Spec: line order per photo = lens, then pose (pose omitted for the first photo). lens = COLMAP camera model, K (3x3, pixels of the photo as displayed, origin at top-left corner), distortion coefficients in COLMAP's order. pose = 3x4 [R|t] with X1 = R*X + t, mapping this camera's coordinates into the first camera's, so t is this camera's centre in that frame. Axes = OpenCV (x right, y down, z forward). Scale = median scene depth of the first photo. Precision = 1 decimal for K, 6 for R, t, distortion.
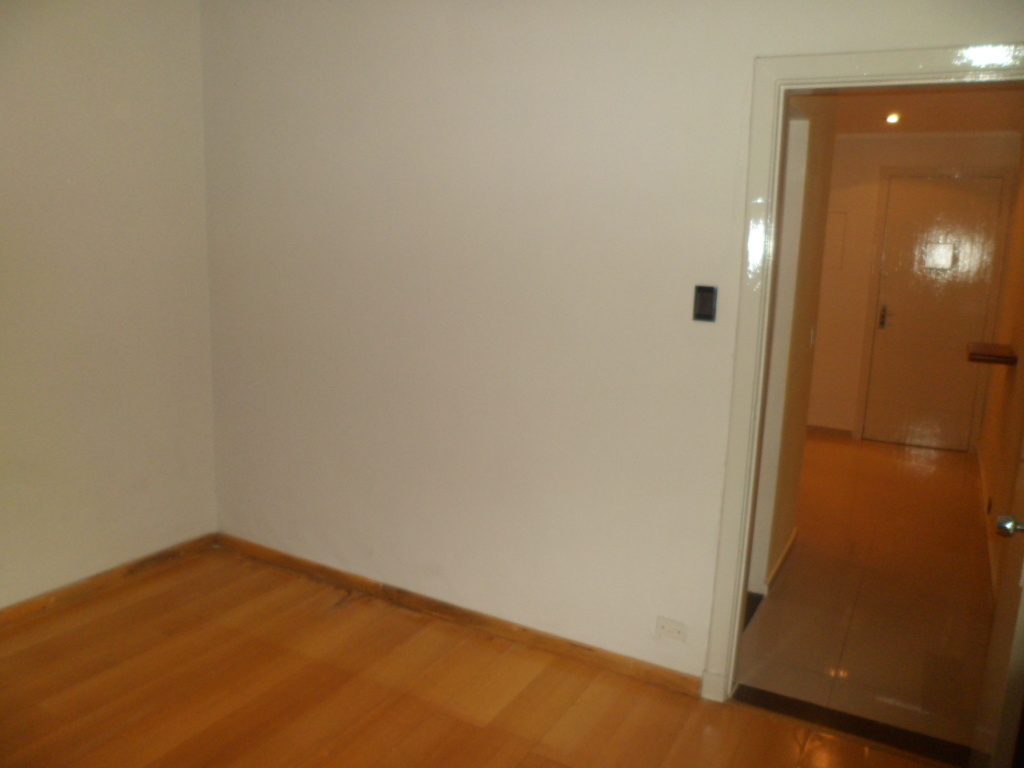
lens RADIAL K [[779.8, 0, 517.3], [0, 779.8, 389.2], [0, 0, 1]] dist [-0.089019, 0.051368]
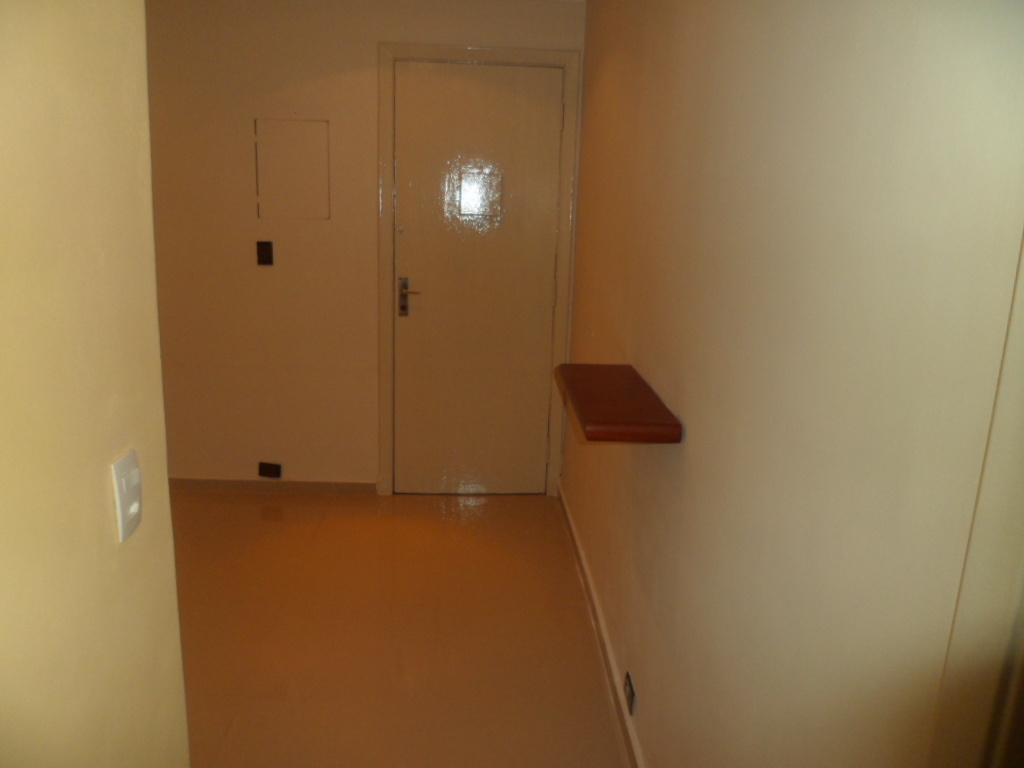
lens RADIAL K [[779.8, 0, 515.5], [0, 779.8, 382.0], [0, 0, 1]] dist [-0.089019, 0.051368]
pose [[0.833595, -0.126947, 0.537591, 0.211930], [0.091878, 0.991541, 0.091676, -0.076052], [-0.544681, -0.027028, 0.838207, 0.433990]]
